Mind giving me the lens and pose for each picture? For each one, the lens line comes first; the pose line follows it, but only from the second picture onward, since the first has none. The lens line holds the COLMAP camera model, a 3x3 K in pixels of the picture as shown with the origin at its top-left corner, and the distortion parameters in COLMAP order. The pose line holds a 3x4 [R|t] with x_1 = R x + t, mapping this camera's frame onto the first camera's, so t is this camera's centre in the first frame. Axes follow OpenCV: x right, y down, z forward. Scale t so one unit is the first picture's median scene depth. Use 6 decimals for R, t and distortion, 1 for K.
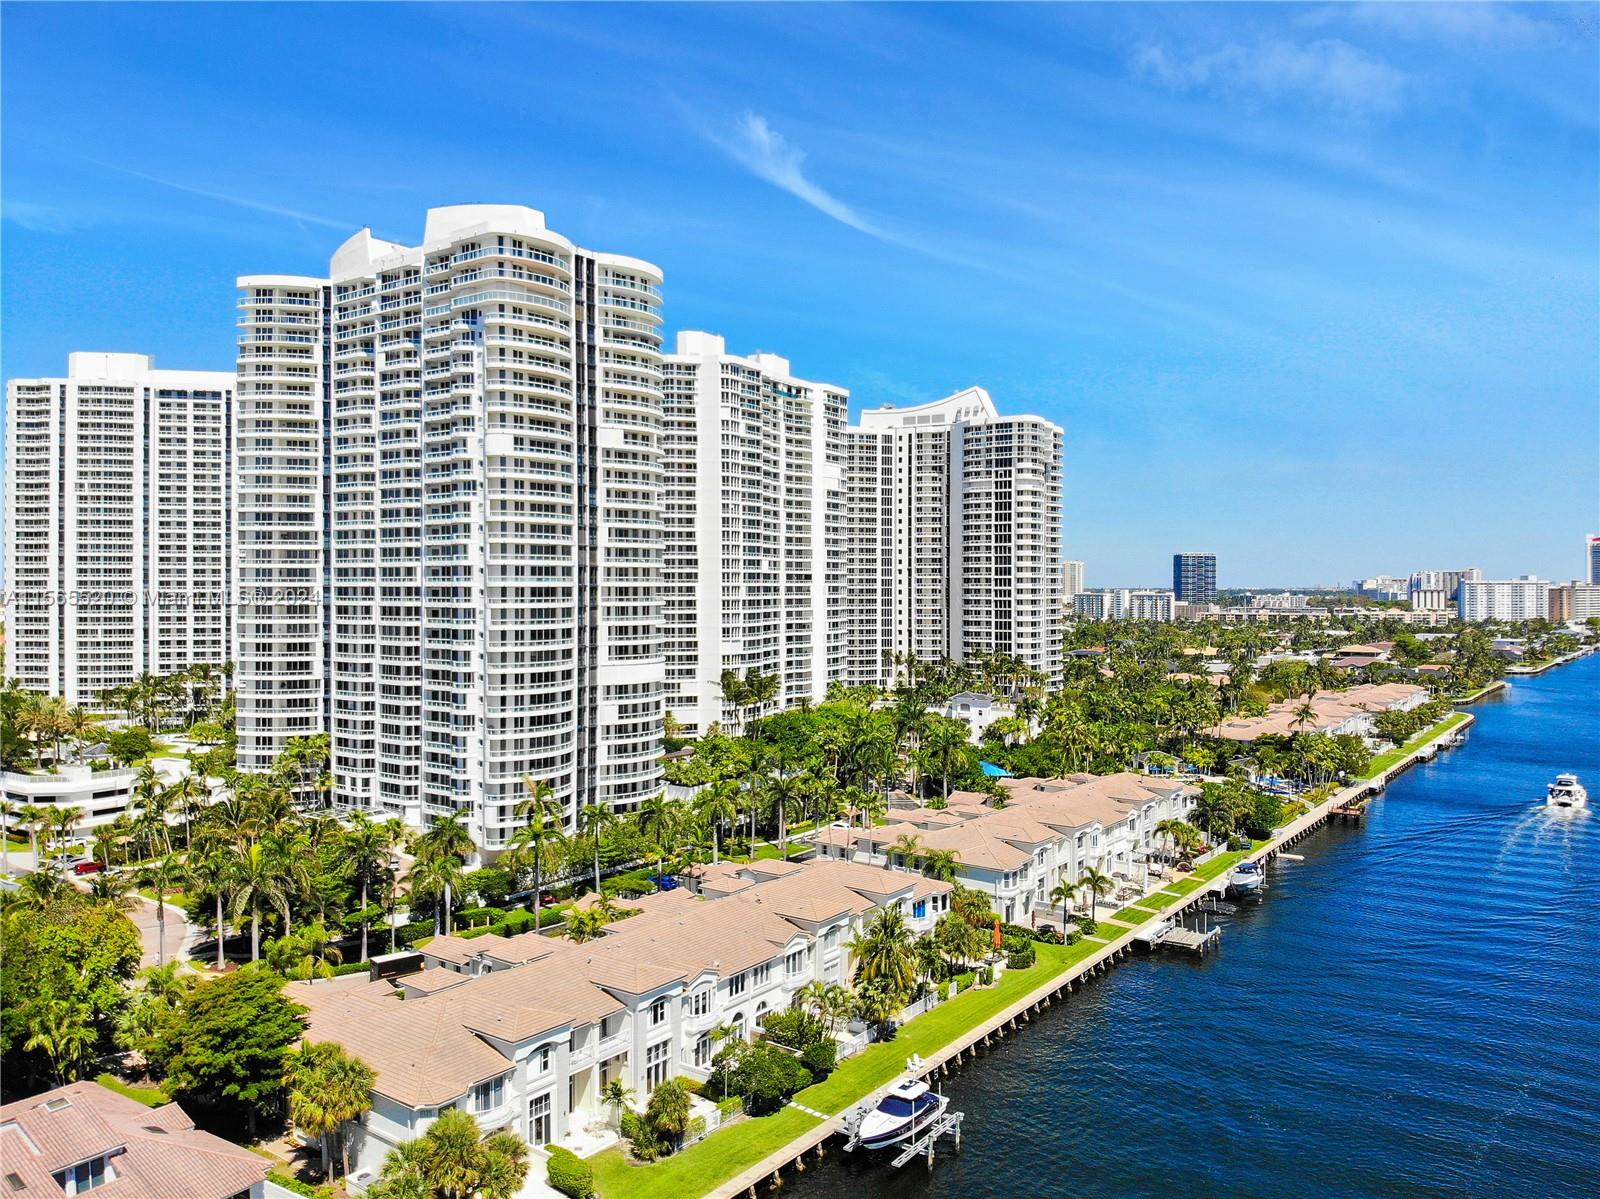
lens RADIAL K [[1186.3, 0, 800.0], [0, 1186.3, 599.5], [0, 0, 1]] dist [0.161970, -0.499770]
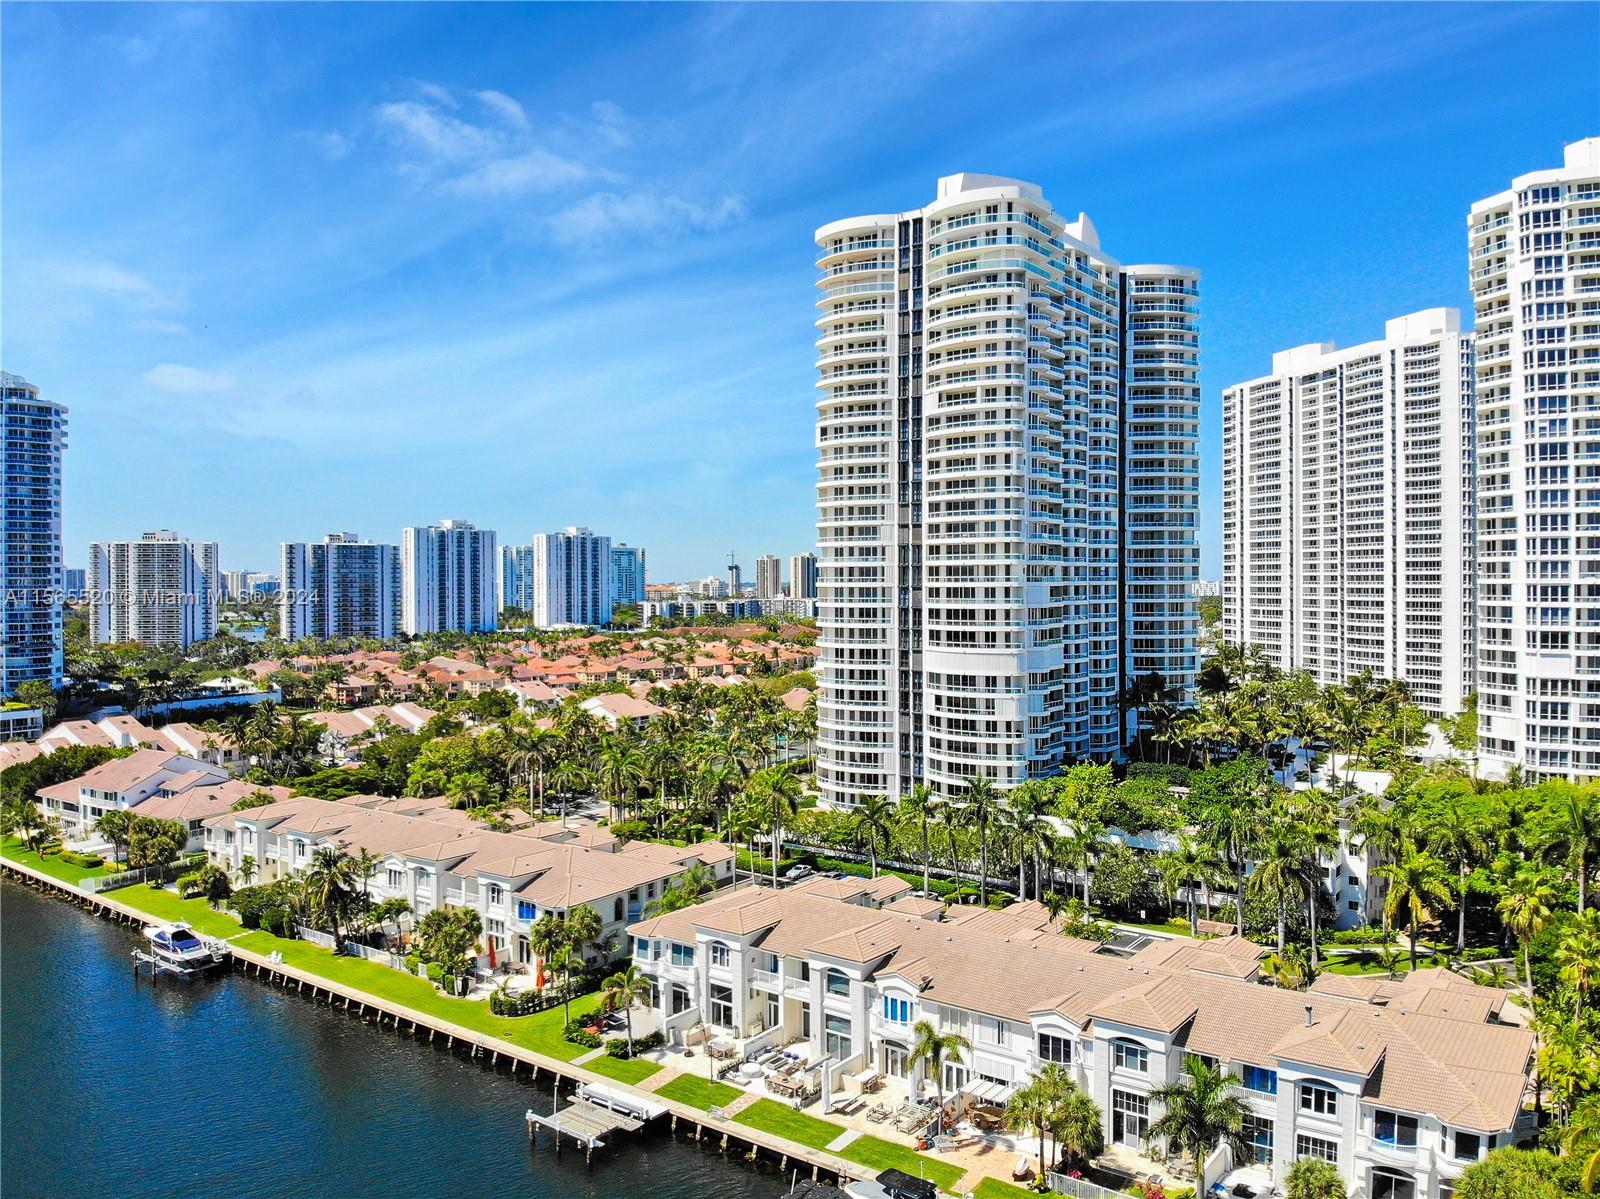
lens RADIAL K [[1205.1, 0, 800.0], [0, 1205.1, 599.5], [0, 0, 1]] dist [0.165029, -0.321568]
pose [[-0.002639, 0.015808, -0.999872, 0.547584], [-0.006880, 0.999851, 0.015826, 0.000753], [0.999973, 0.006921, -0.002530, 0.632228]]
